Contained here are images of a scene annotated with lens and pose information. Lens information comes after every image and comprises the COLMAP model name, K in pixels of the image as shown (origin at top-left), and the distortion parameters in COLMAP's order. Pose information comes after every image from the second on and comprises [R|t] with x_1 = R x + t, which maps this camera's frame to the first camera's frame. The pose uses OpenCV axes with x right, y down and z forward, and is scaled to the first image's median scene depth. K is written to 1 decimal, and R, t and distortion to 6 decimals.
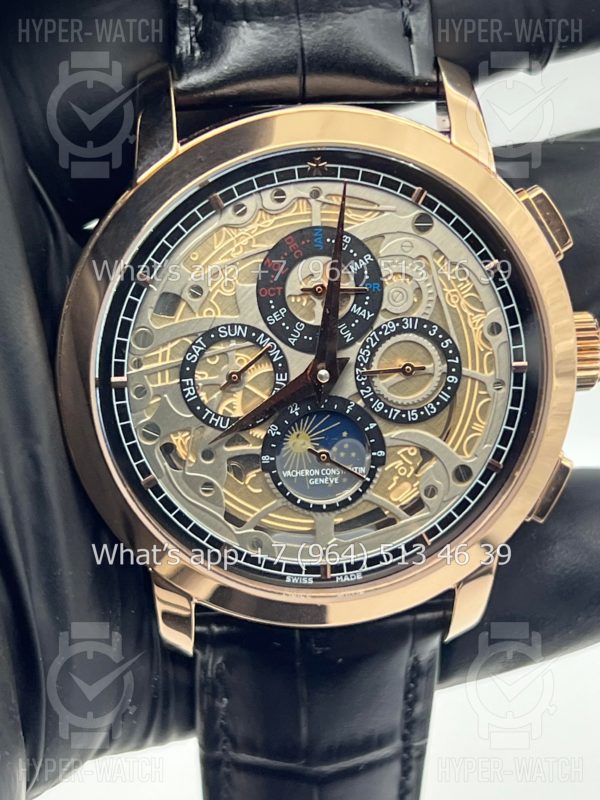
lens RADIAL K [[1783.6, 0, 301.3], [0, 1783.6, 402.5], [0, 0, 1]] dist [0.273909, 0.000000]
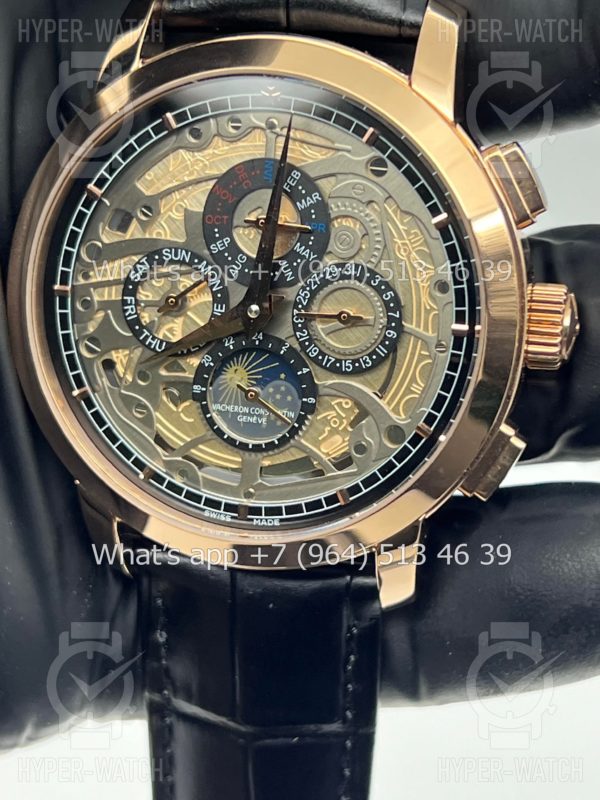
lens RADIAL K [[1783.6, 0, 299.8], [0, 1783.6, 401.8], [0, 0, 1]] dist [0.273909, 0.000000]
pose [[0.934710, 0.140750, -0.326353, 0.357994], [-0.147184, 0.989096, 0.005029, 0.025571], [0.323503, 0.043333, 0.945234, 0.081128]]
